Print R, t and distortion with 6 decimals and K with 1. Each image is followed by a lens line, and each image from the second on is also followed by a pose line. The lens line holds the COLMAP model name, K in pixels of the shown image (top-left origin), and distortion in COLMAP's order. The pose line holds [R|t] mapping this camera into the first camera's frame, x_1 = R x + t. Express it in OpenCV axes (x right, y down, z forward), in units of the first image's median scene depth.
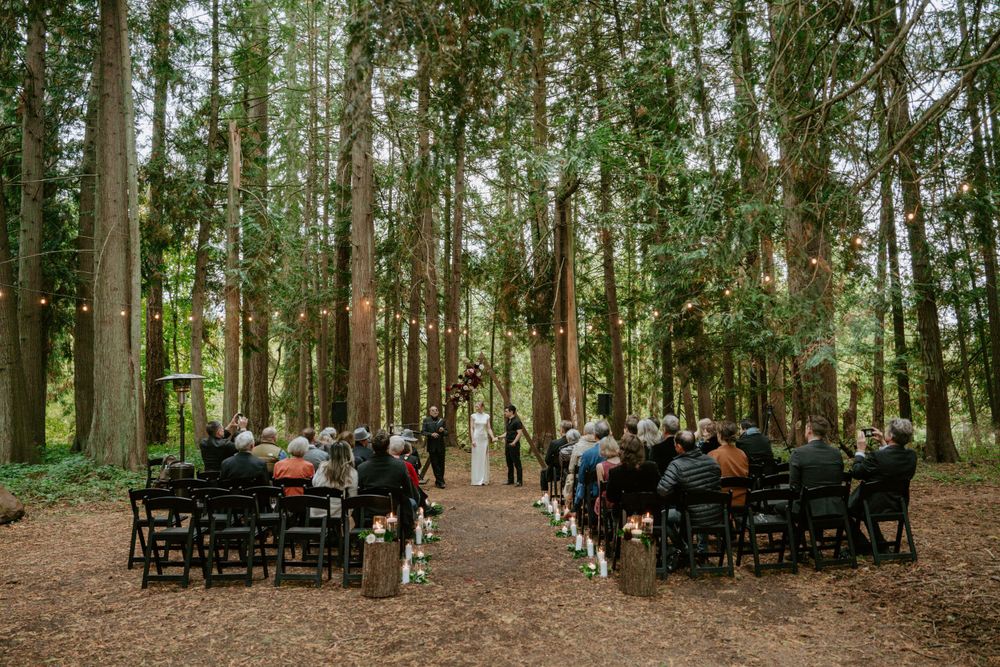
lens RADIAL K [[676.3, 0, 490.8], [0, 676.3, 329.8], [0, 0, 1]] dist [-0.025756, 0.008384]
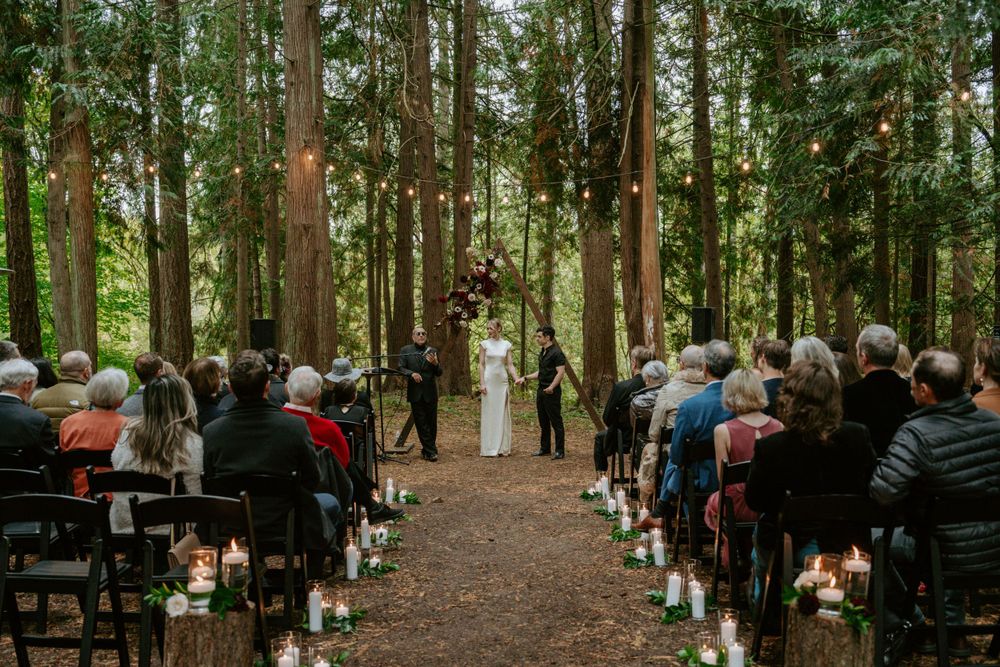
lens RADIAL K [[930.7, 0, 502.8], [0, 930.7, 337.5], [0, 0, 1]] dist [-0.017967, 0.000000]
pose [[0.999645, 0.004758, -0.026224, 0.013736], [-0.001923, 0.994245, 0.107117, 0.035651], [0.026582, -0.107029, 0.993901, 0.188191]]
